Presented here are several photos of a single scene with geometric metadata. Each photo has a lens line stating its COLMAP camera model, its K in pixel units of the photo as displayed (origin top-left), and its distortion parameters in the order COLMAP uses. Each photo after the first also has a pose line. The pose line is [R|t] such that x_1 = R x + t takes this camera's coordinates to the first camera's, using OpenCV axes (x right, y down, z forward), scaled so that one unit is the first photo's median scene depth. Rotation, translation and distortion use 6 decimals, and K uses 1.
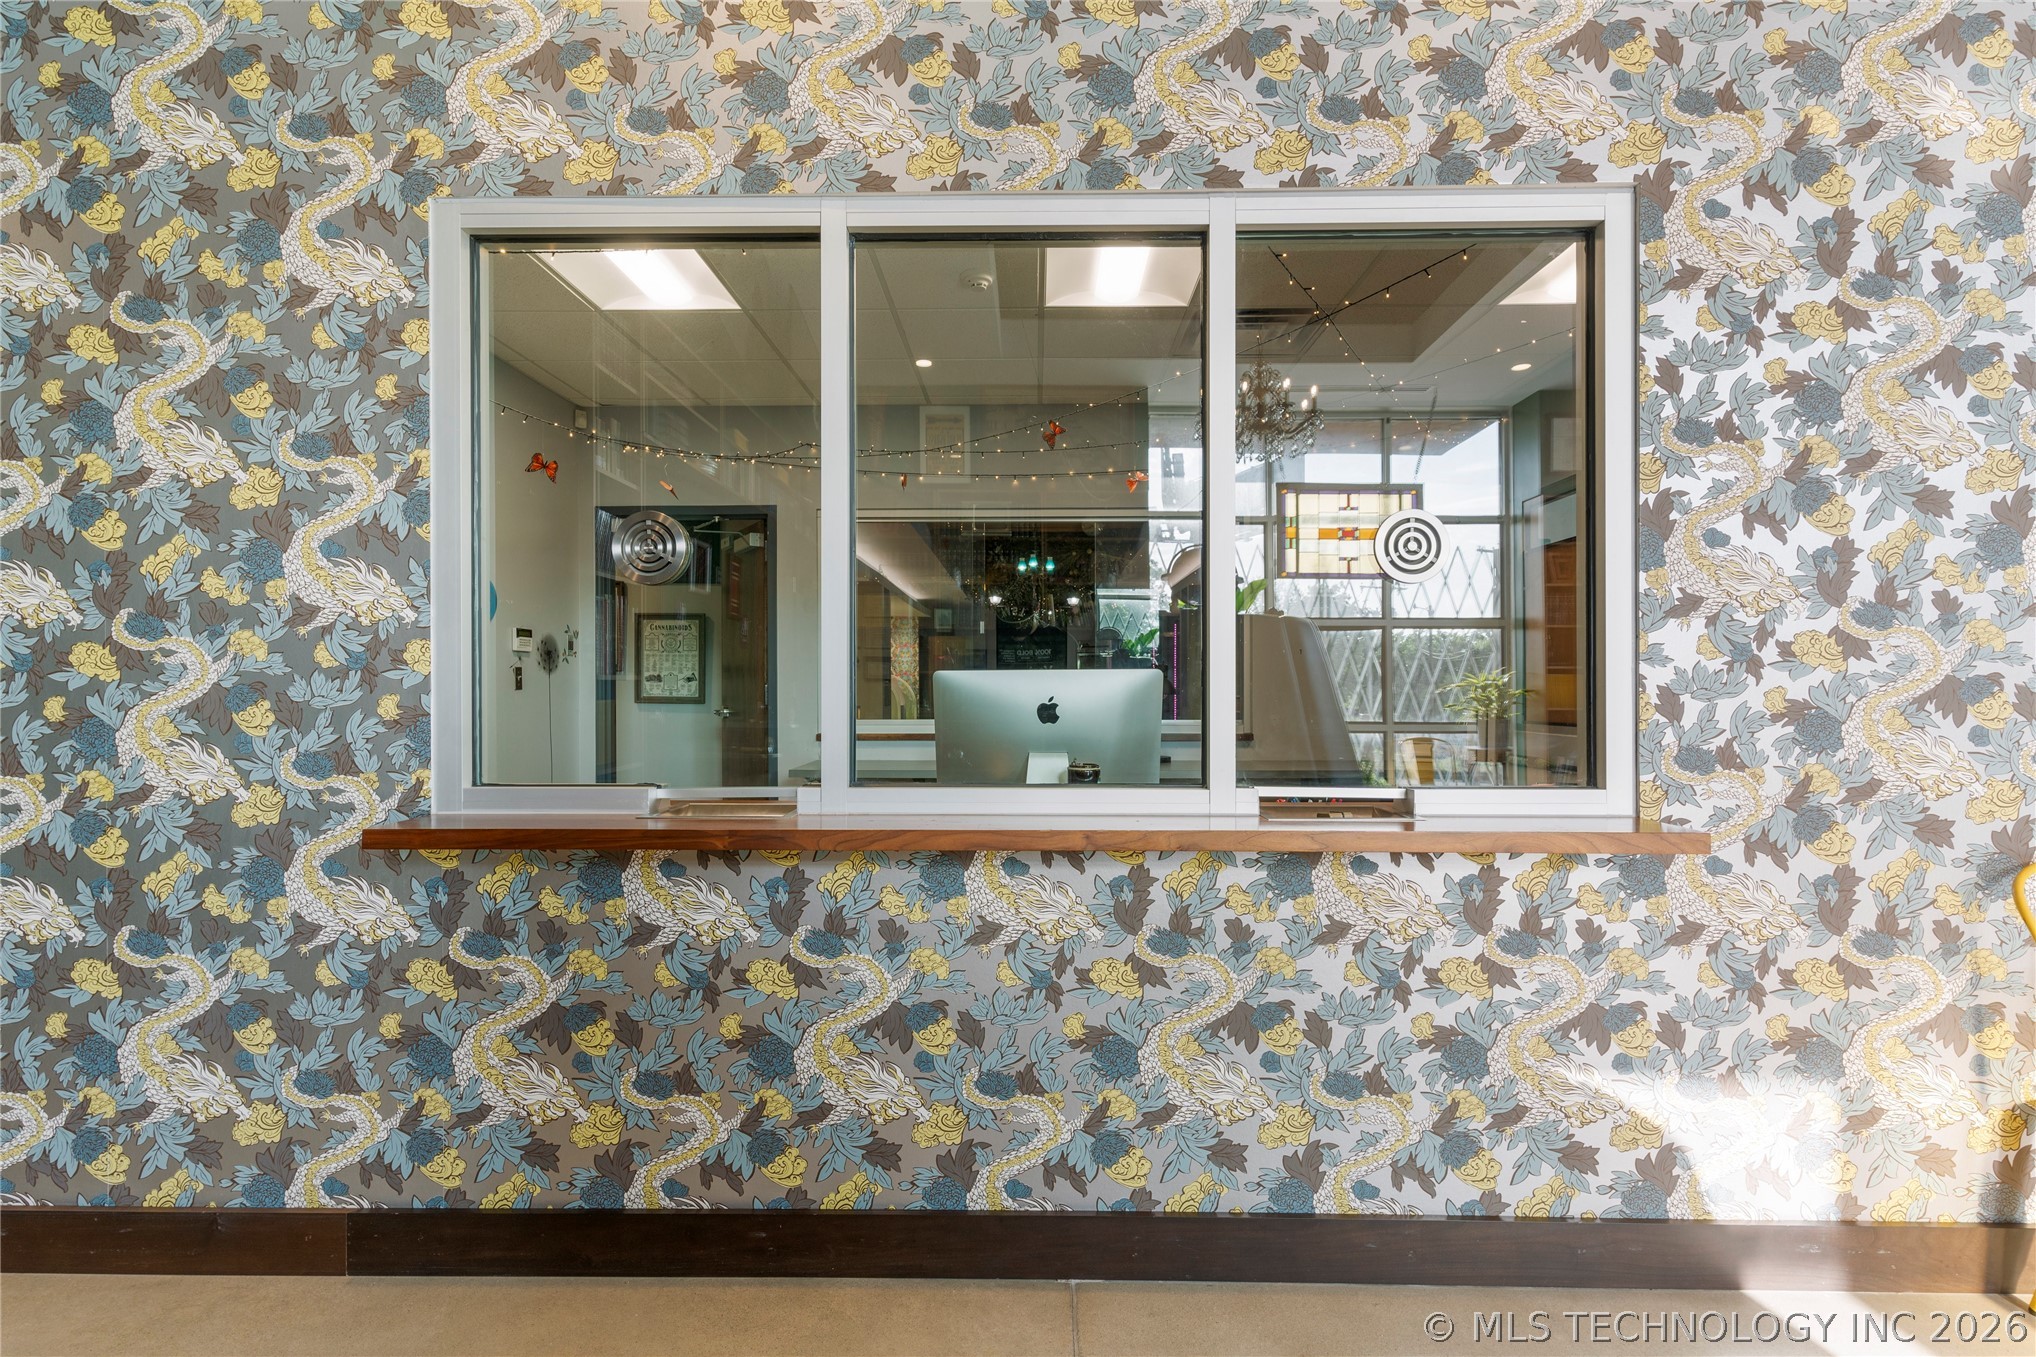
lens RADIAL K [[1185.0, 0, 1018.1], [0, 1185.0, 694.1], [0, 0, 1]] dist [0.005688, -0.001321]
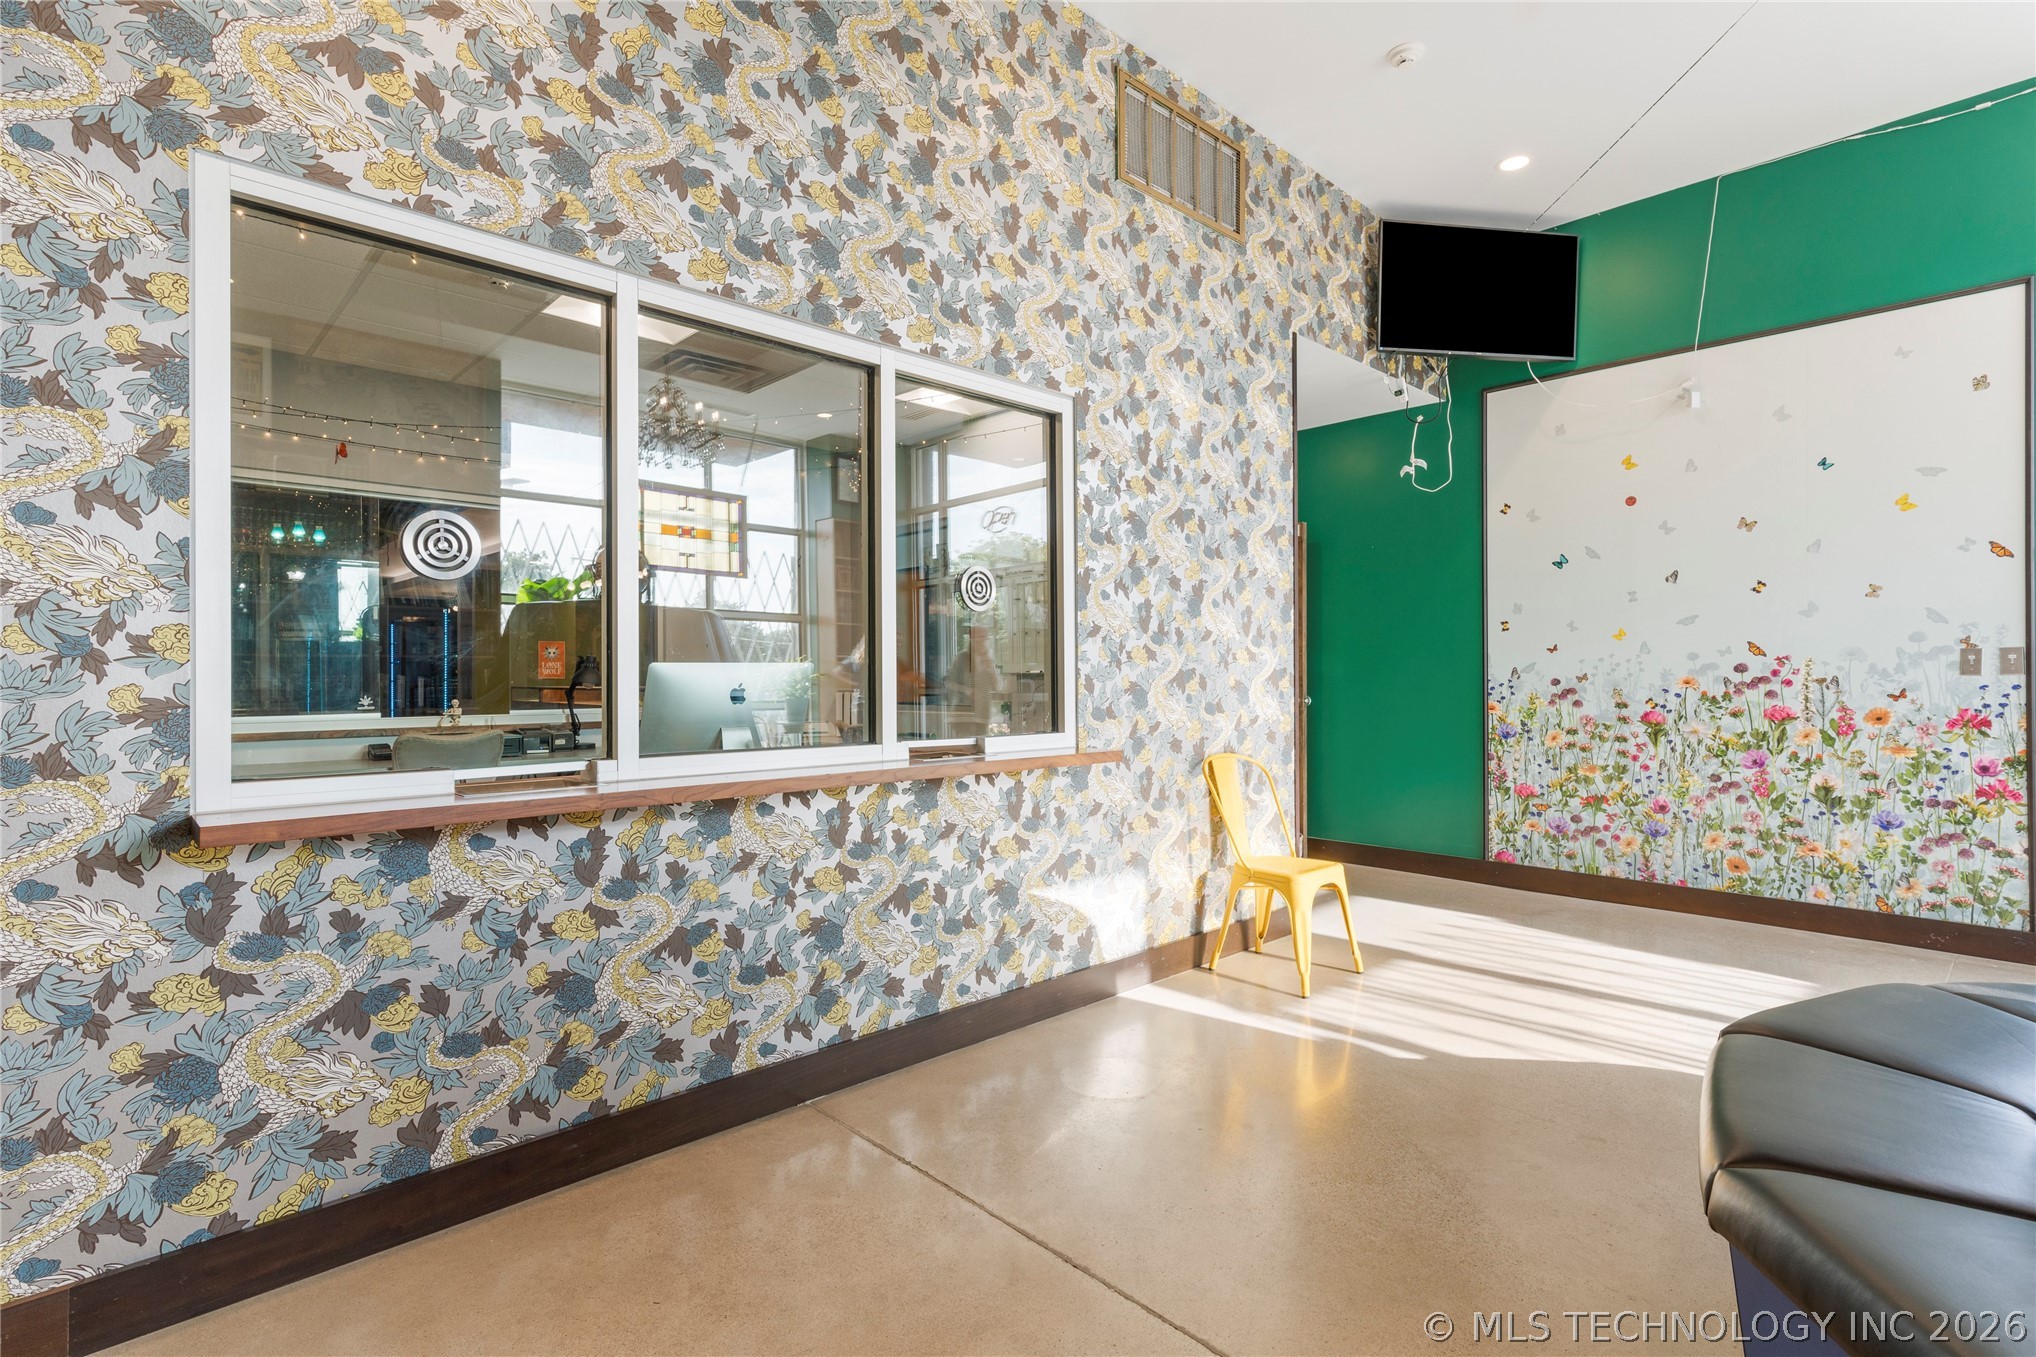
lens RADIAL K [[975.6, 0, 1018.0], [0, 975.6, 678.5], [0, 0, 1]] dist [0.001680, -0.000727]
pose [[0.707270, -0.004012, 0.706932, -0.573616], [0.008849, 0.999956, -0.003178, 0.003133], [-0.706888, 0.008503, 0.707275, 0.012986]]
